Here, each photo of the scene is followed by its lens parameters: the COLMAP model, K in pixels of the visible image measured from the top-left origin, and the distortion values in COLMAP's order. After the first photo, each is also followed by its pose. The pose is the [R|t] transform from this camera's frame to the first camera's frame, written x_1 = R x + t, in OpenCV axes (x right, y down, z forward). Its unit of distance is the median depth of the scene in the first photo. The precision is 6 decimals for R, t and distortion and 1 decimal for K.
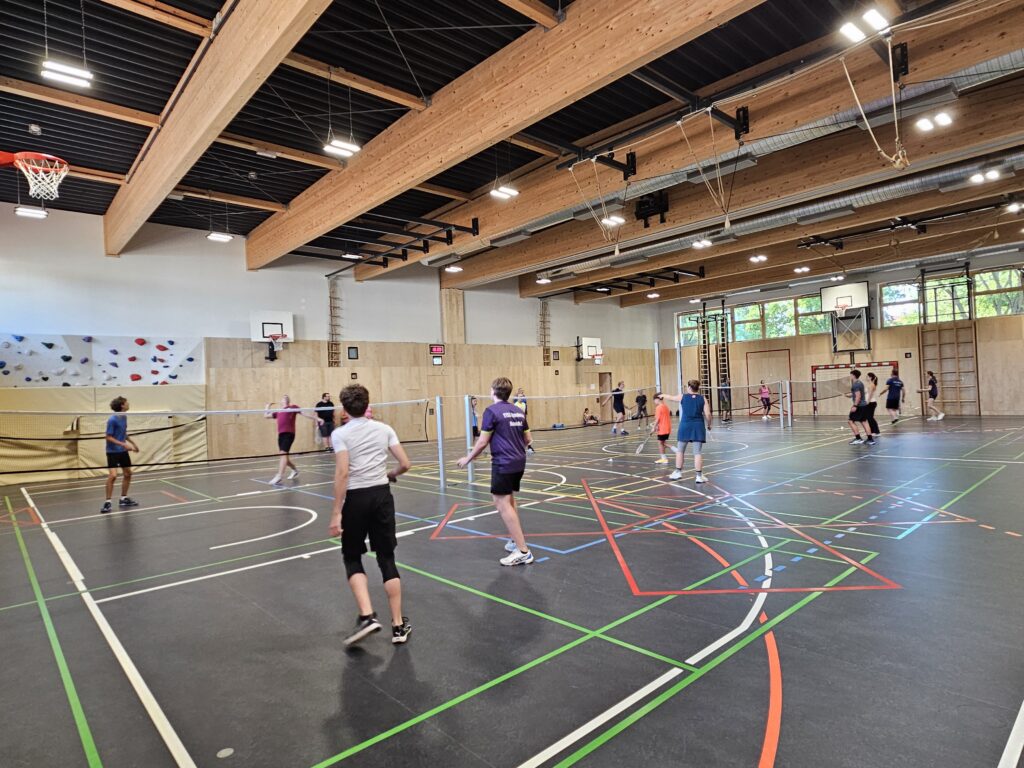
lens RADIAL K [[588.6, 0, 510.3], [0, 588.6, 385.4], [0, 0, 1]] dist [-0.000265, -0.001970]
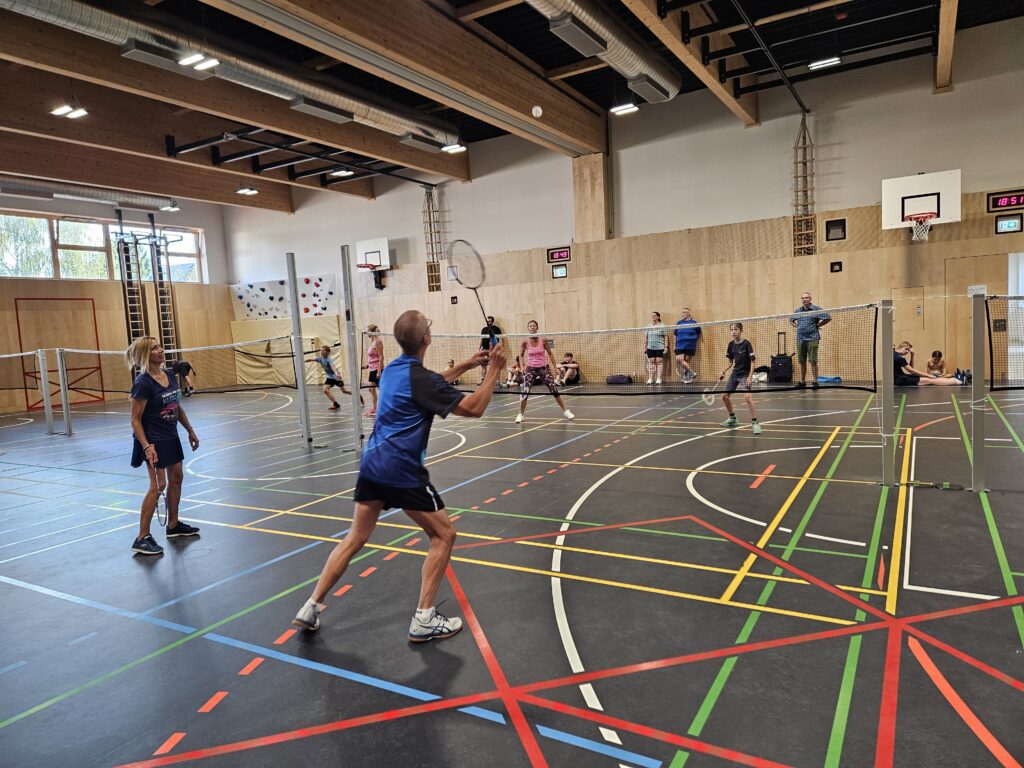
lens RADIAL K [[681.1, 0, 508.9], [0, 681.1, 387.3], [0, 0, 1]] dist [0.093920, -0.088009]
pose [[0.292610, 0.112872, -0.949547, 0.587818], [0.052275, 0.989636, 0.133746, -0.015684], [0.954802, -0.088773, 0.283677, 0.638209]]
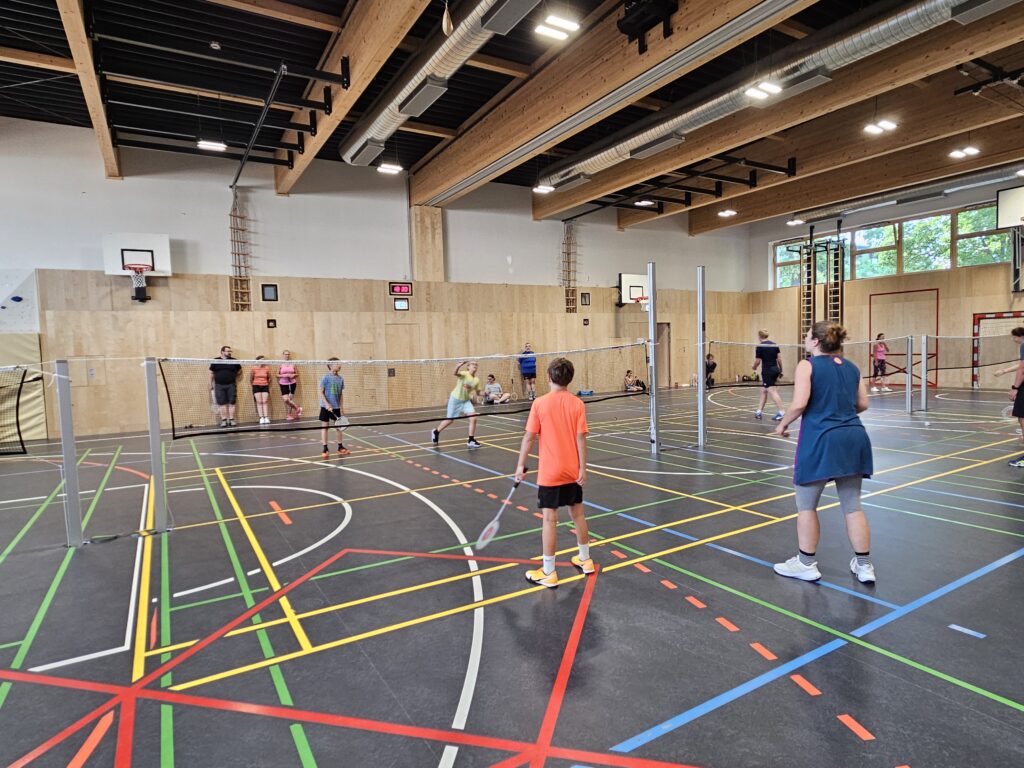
lens RADIAL K [[588.6, 0, 510.3], [0, 588.6, 385.4], [0, 0, 1]] dist [-0.000265, -0.001970]
pose [[0.980102, 0.025430, -0.196858, 0.145927], [-0.009751, 0.996730, 0.080209, -0.000721], [0.198254, -0.076694, 0.977146, 0.266997]]
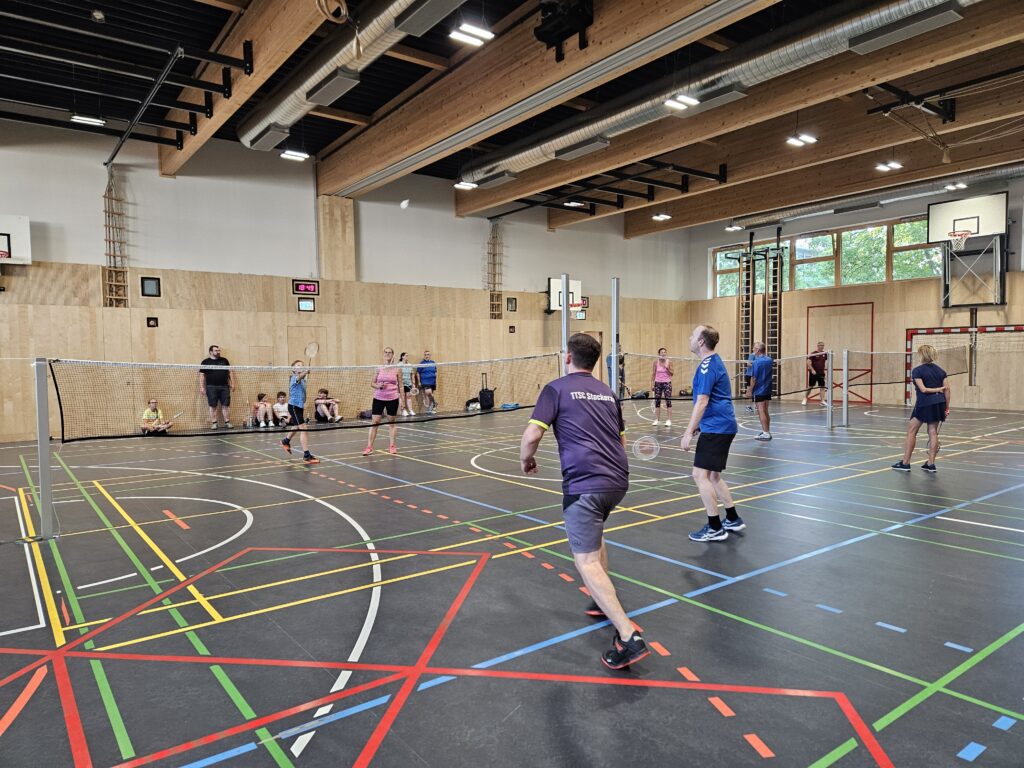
lens RADIAL K [[681.1, 0, 508.9], [0, 681.1, 387.3], [0, 0, 1]] dist [0.093920, -0.088009]
pose [[0.995264, 0.036141, -0.090245, 0.163422], [-0.030745, 0.997695, 0.060488, -0.002152], [0.092223, -0.057427, 0.994081, 0.218225]]
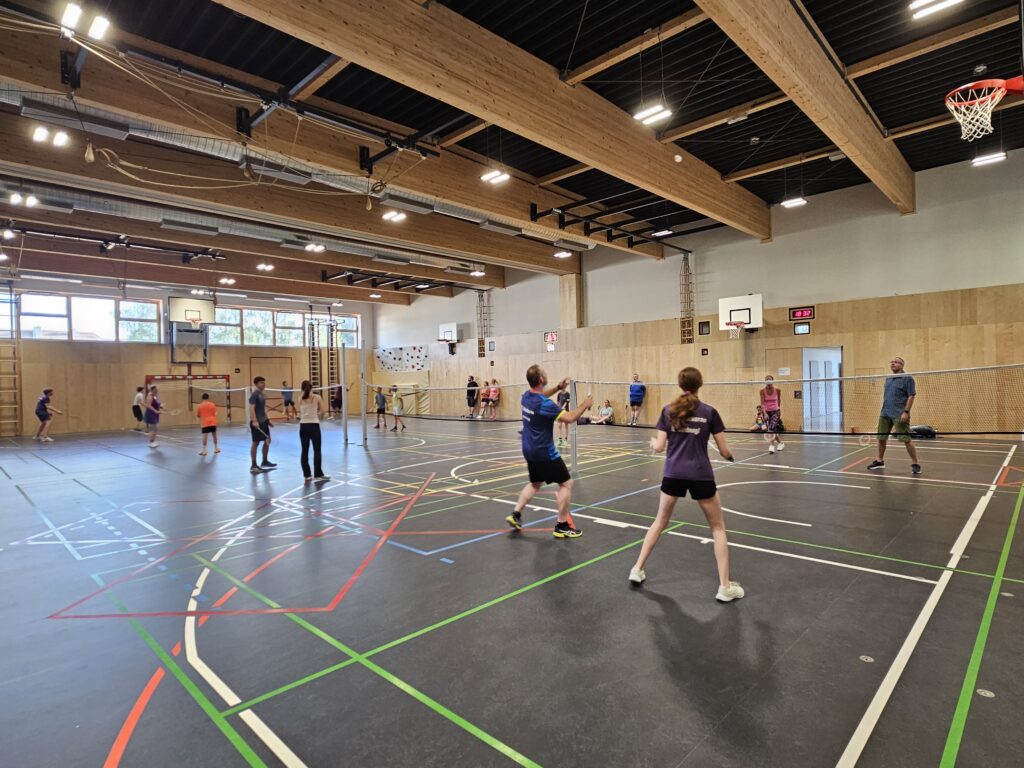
lens RADIAL K [[562.8, 0, 512.0], [0, 562.8, 384.0], [0, 0, 1]] dist [0.000305, -0.000397]
pose [[0.058931, 0.048526, -0.997082, 0.814717], [0.028893, 0.998316, 0.050294, -0.026246], [0.997844, -0.031772, 0.057430, 0.792303]]
